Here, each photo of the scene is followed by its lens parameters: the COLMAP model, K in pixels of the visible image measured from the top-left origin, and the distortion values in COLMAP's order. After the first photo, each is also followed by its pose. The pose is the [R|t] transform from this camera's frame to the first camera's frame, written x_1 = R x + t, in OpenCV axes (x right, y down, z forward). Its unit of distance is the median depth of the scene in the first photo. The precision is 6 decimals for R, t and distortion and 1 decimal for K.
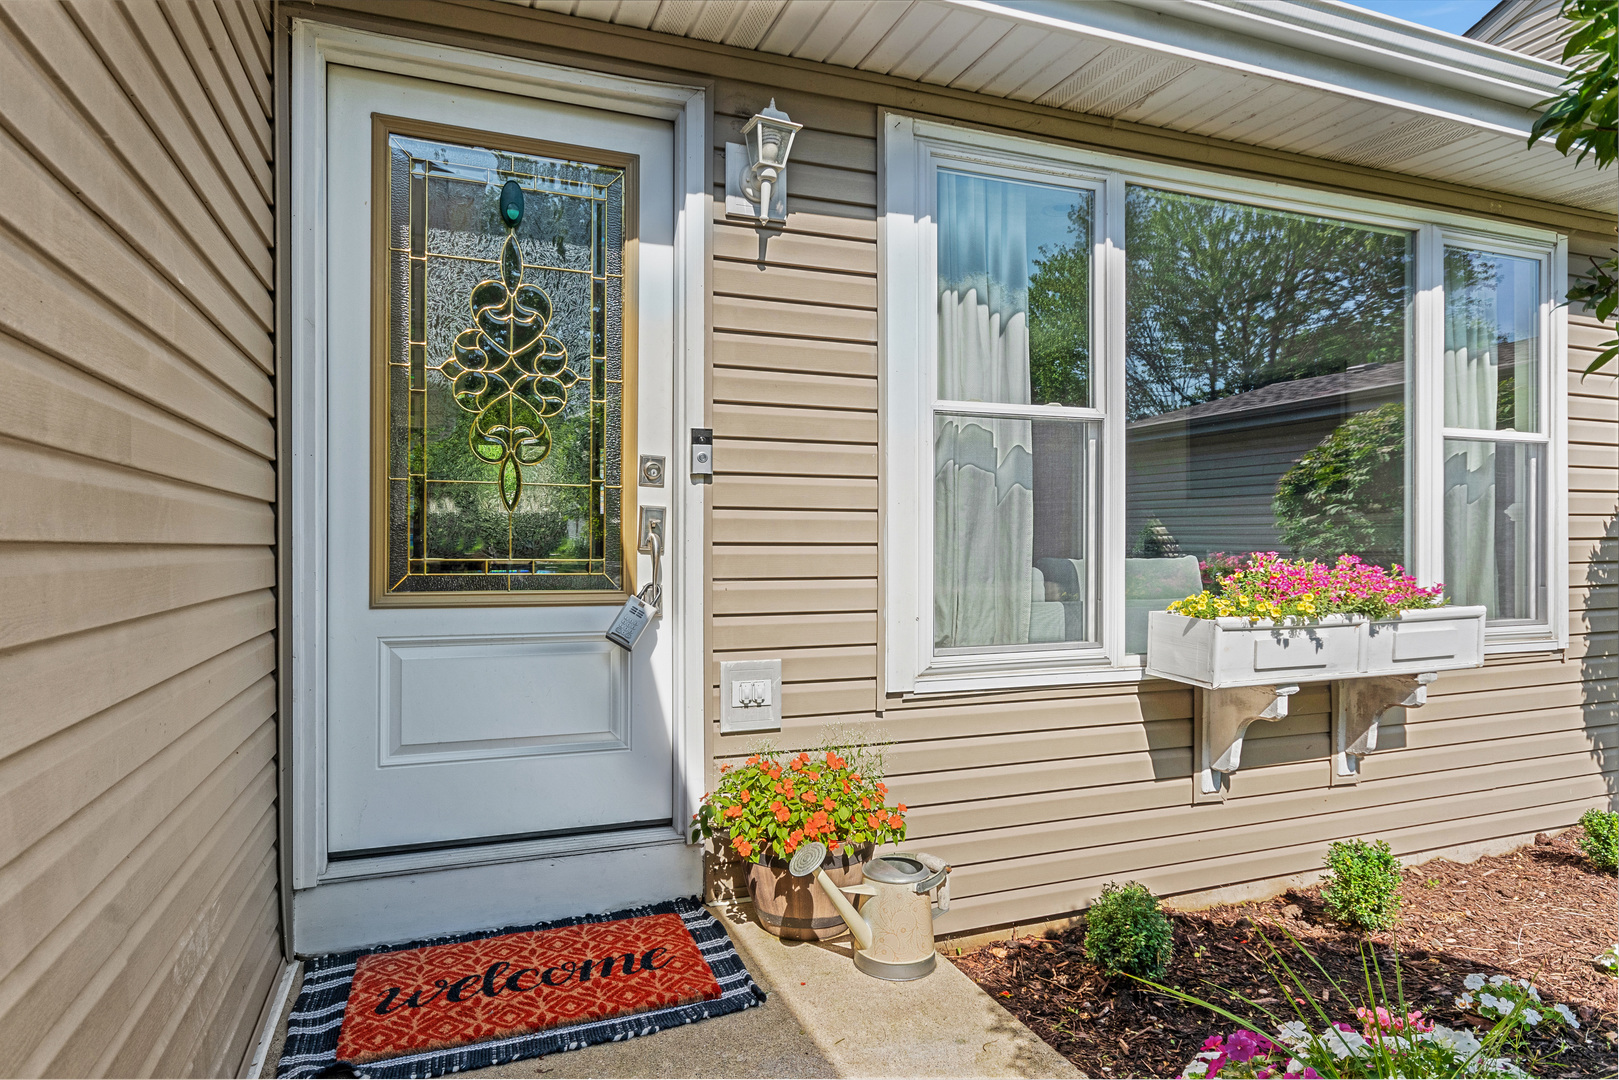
lens RADIAL K [[972.3, 0, 807.4], [0, 972.3, 549.1], [0, 0, 1]] dist [-0.002662, -0.000489]
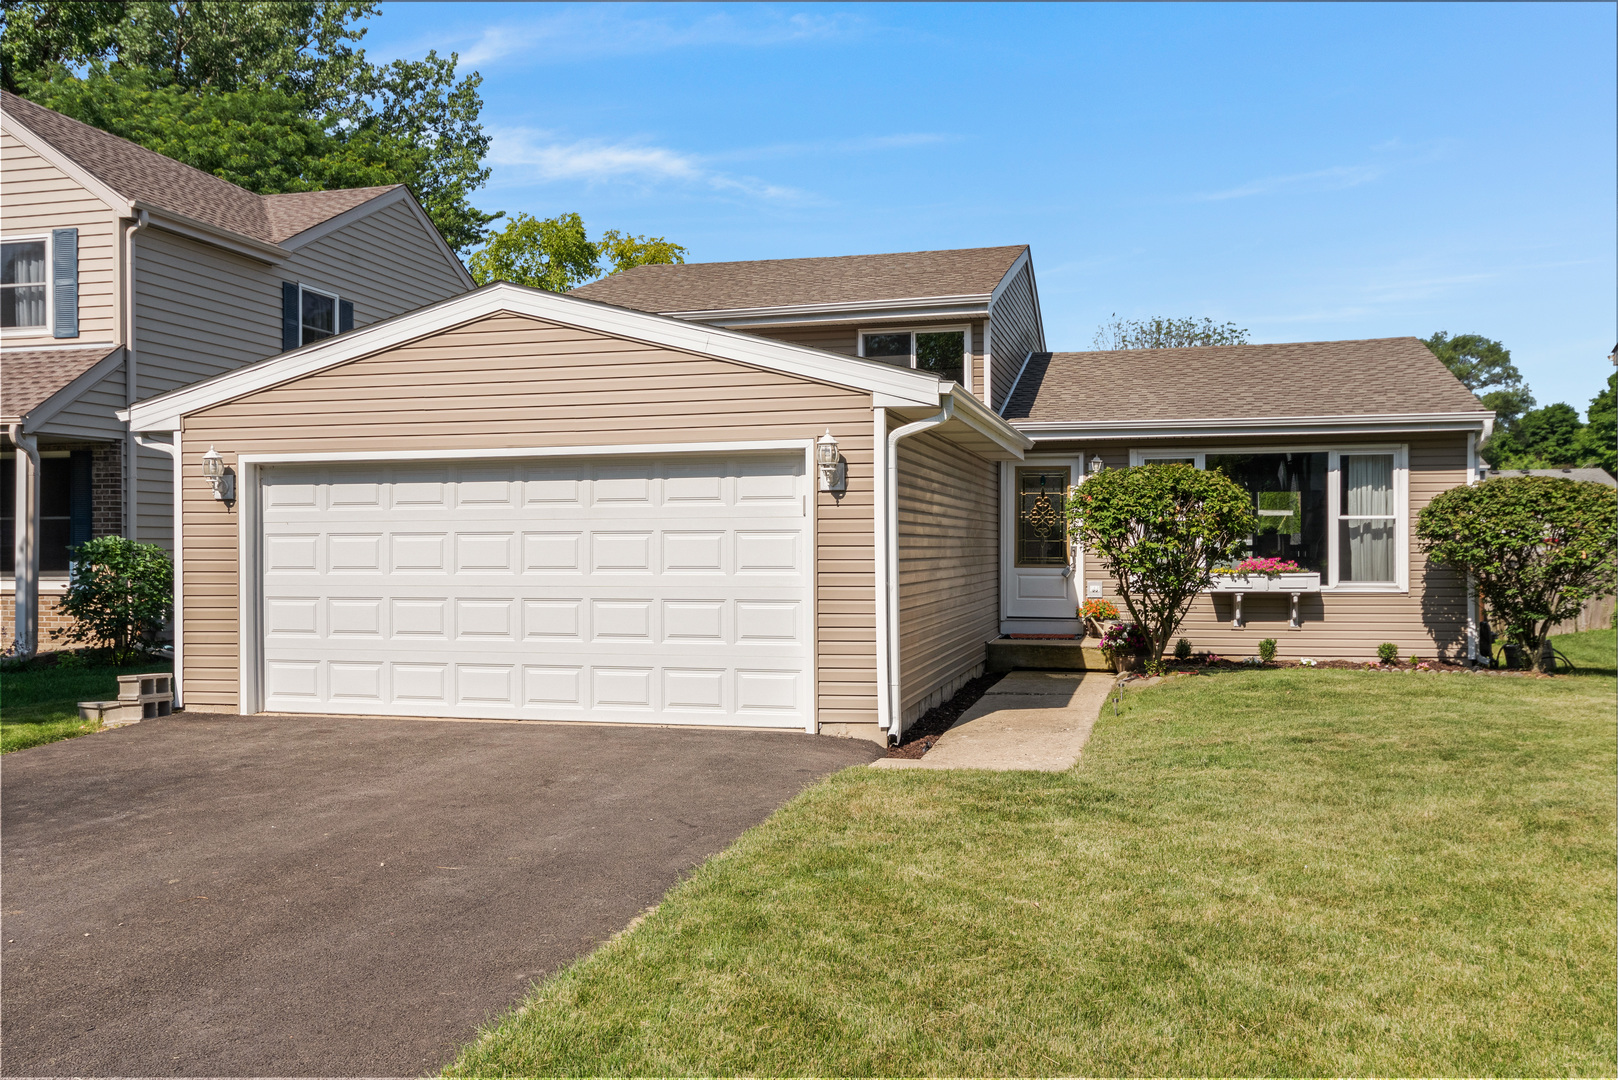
lens RADIAL K [[1390.7, 0, 808.6], [0, 1390.7, 544.5], [0, 0, 1]] dist [0.000757, -0.001127]
pose [[0.812974, -0.000559, -0.582299, 2.525263], [-0.002526, 0.999987, -0.004486, -0.018647], [0.582294, 0.005118, 0.812962, -4.804150]]
